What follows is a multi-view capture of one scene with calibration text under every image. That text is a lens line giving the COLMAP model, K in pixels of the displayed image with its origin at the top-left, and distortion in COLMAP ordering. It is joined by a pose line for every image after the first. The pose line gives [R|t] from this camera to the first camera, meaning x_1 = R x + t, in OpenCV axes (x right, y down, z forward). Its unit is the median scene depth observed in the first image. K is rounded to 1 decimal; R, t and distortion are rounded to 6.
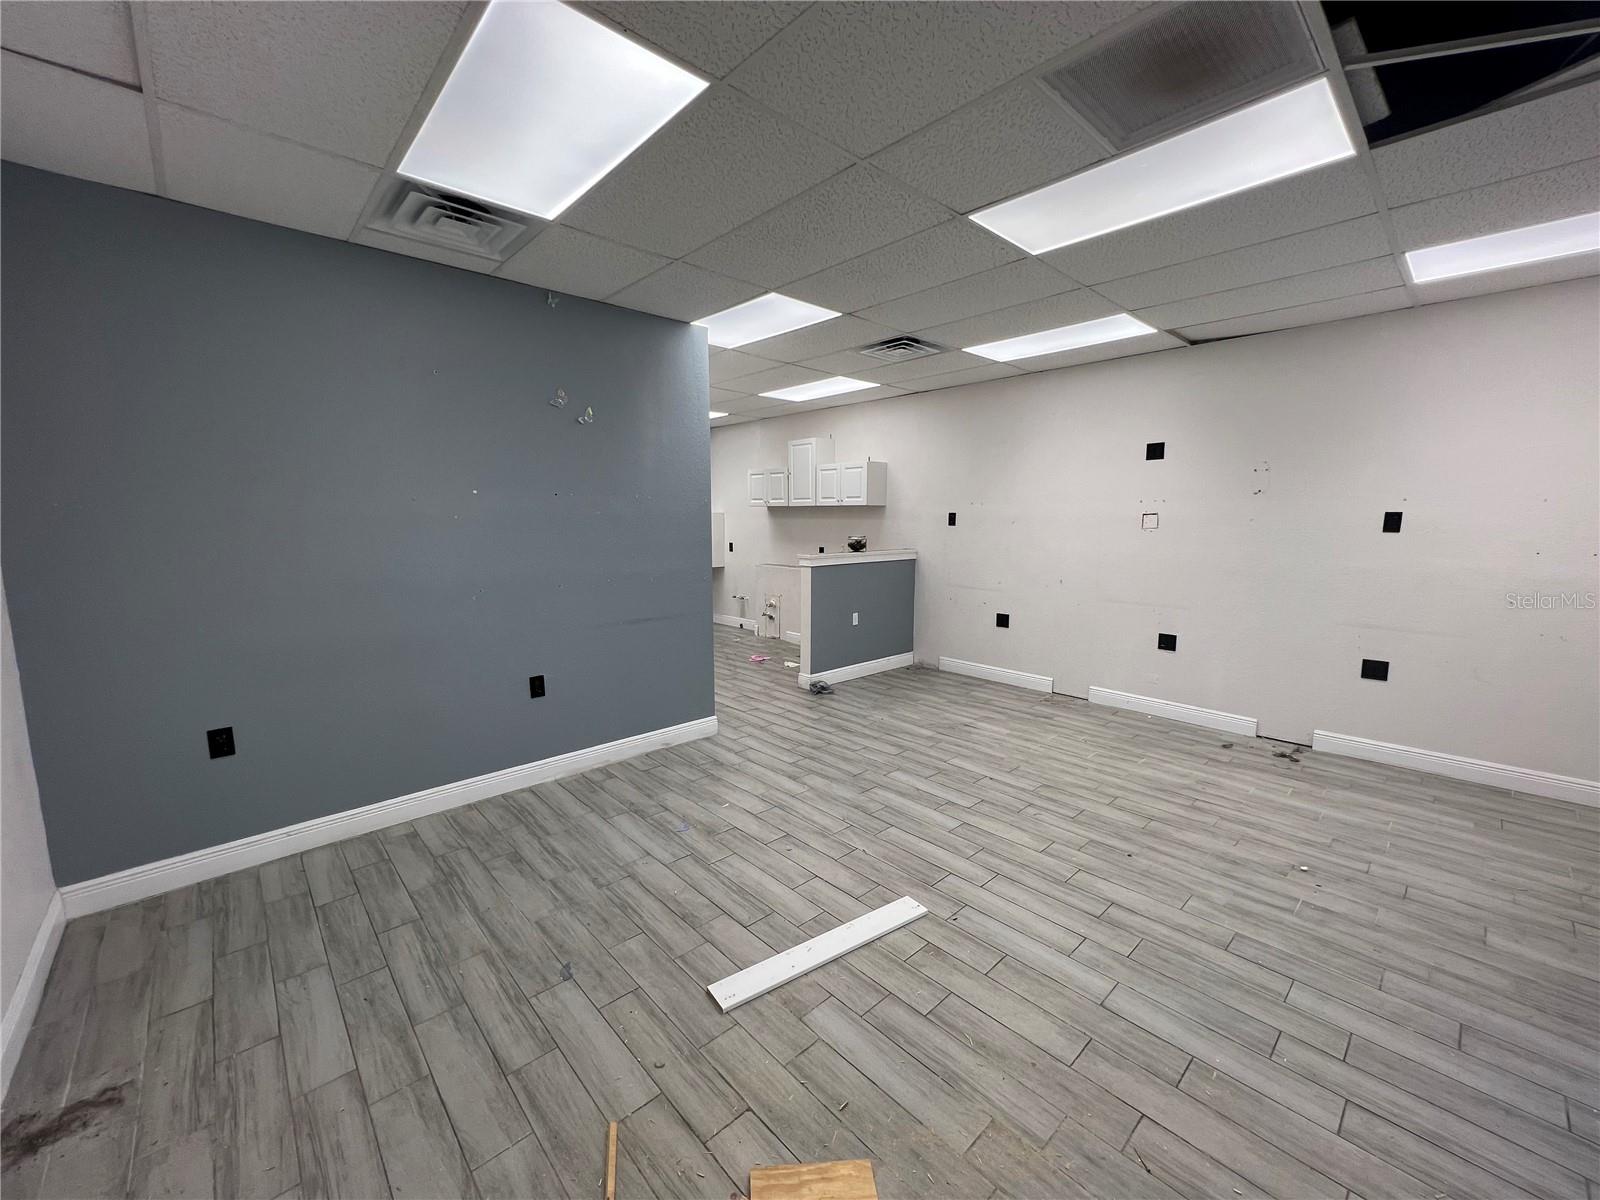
lens RADIAL K [[642.1, 0, 800.0], [0, 642.1, 599.5], [0, 0, 1]] dist [0.002652, 0.000092]
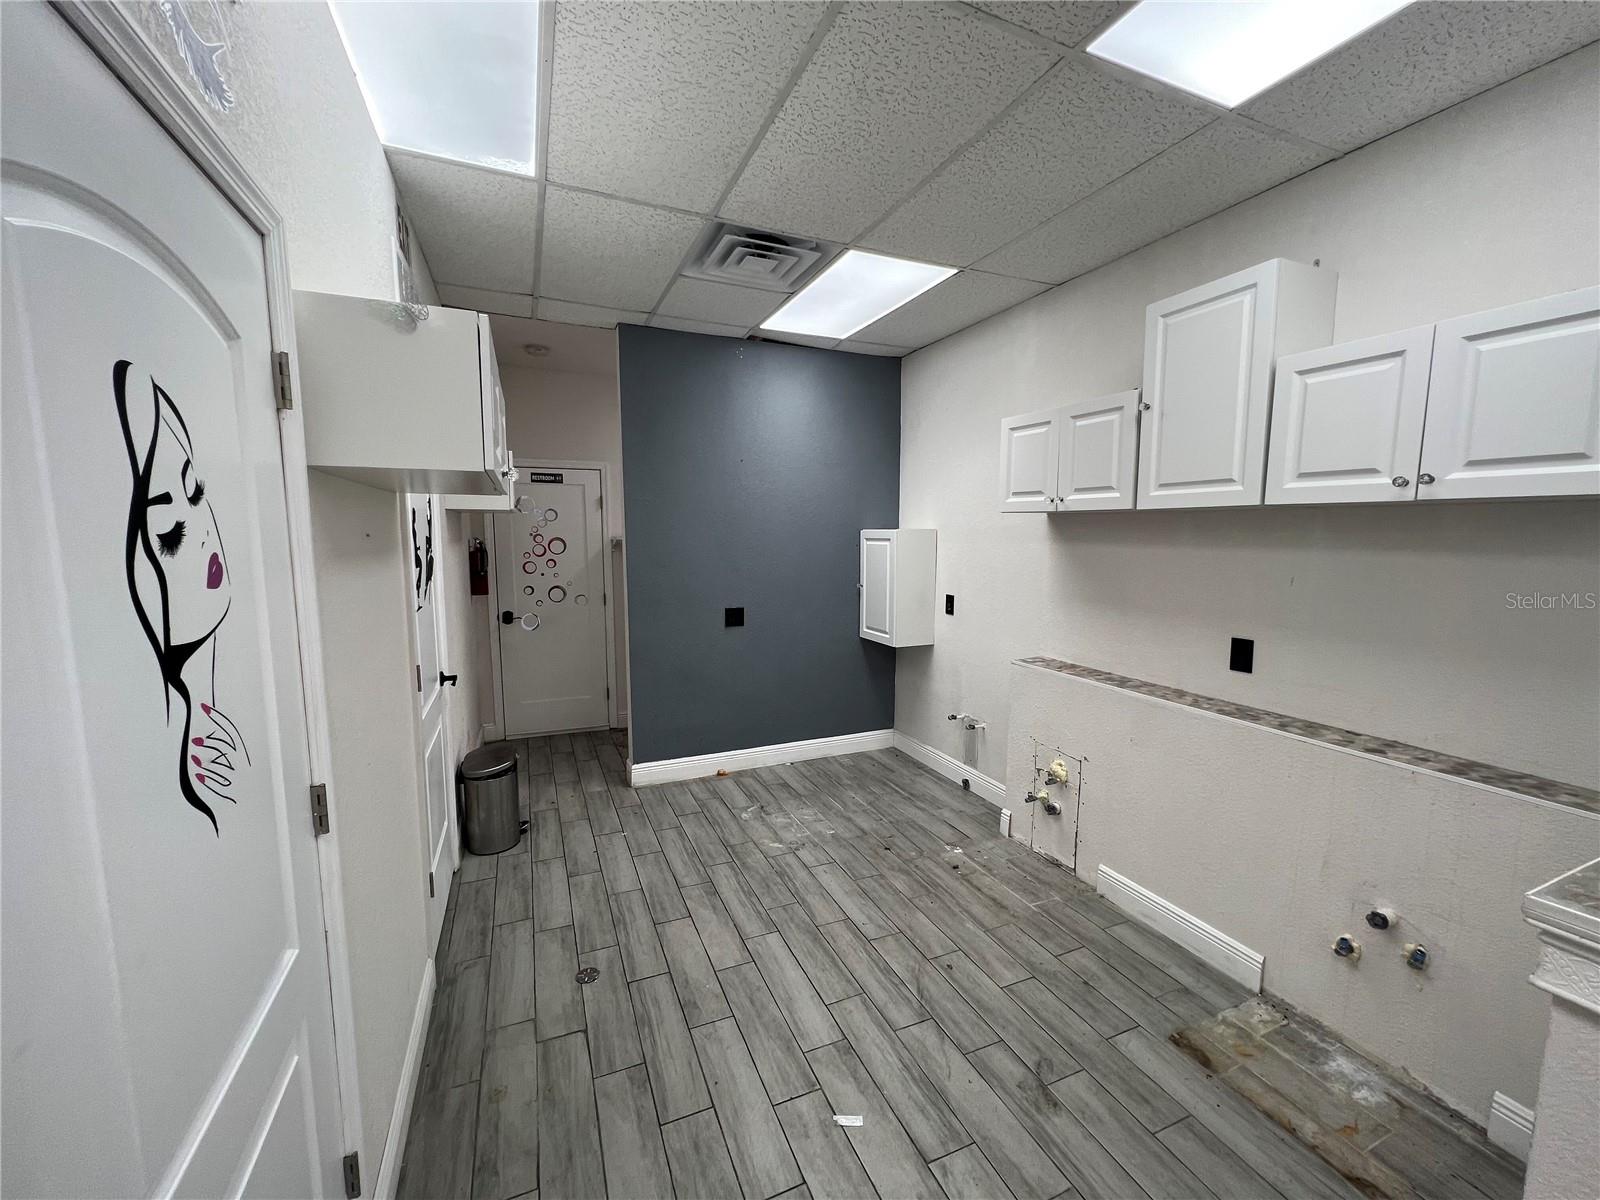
lens RADIAL K [[642.1, 0, 802.2], [0, 642.1, 600.9], [0, 0, 1]] dist [0.002652, 0.000092]
pose [[0.944235, 0.037686, -0.327108, -0.063373], [-0.045309, 0.998849, -0.015713, -0.079852], [0.326139, 0.029658, 0.944856, 0.591098]]
